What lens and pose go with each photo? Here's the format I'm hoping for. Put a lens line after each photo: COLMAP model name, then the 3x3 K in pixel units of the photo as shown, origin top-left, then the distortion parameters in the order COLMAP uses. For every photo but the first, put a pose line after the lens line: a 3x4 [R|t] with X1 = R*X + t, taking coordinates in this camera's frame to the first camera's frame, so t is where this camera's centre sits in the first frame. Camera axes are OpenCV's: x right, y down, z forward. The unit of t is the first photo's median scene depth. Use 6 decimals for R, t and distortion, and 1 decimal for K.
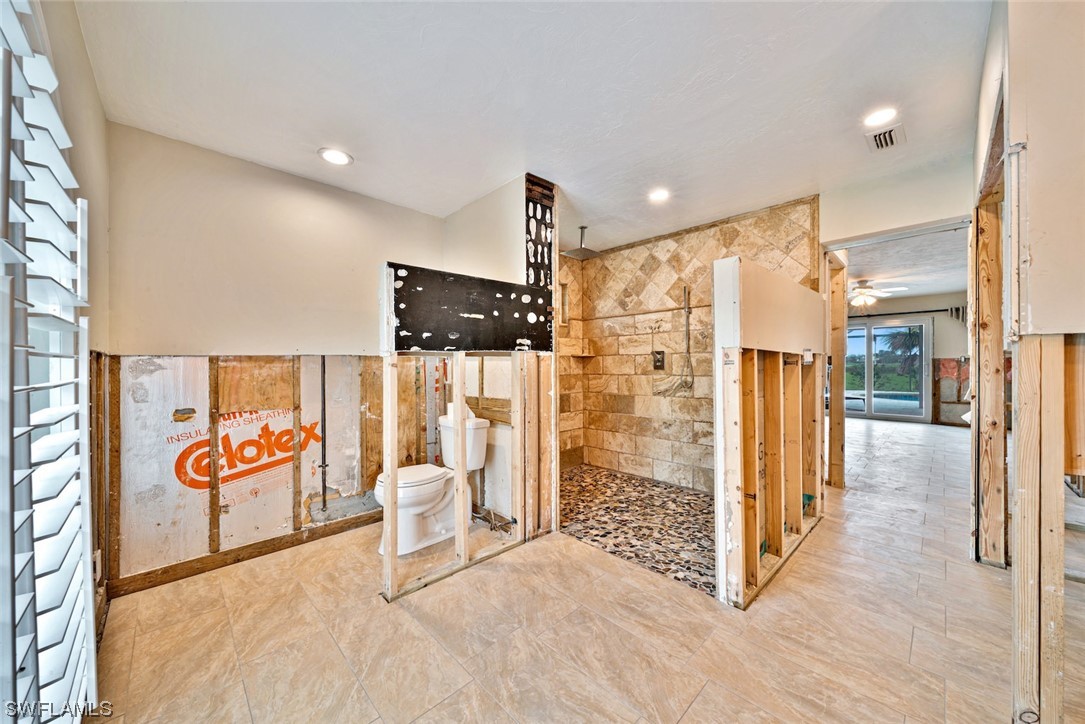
lens RADIAL K [[377.9, 0, 545.0], [0, 377.9, 357.7], [0, 0, 1]] dist [-0.000334, -0.000043]
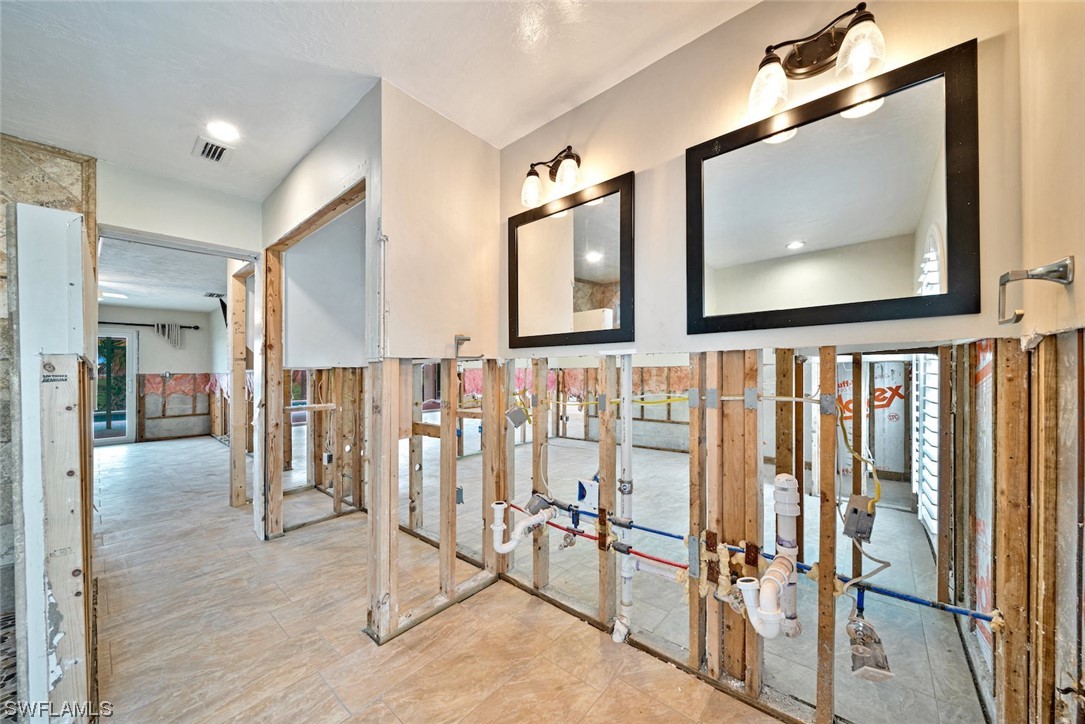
lens RADIAL K [[378.2, 0, 556.2], [0, 378.2, 371.8], [0, 0, 1]] dist [-0.000283, -0.000053]
pose [[-0.084226, 0.006276, 0.996427, -0.115780], [-0.002110, 0.999977, -0.006477, 0.002479], [-0.996444, -0.002648, -0.084211, 0.133420]]
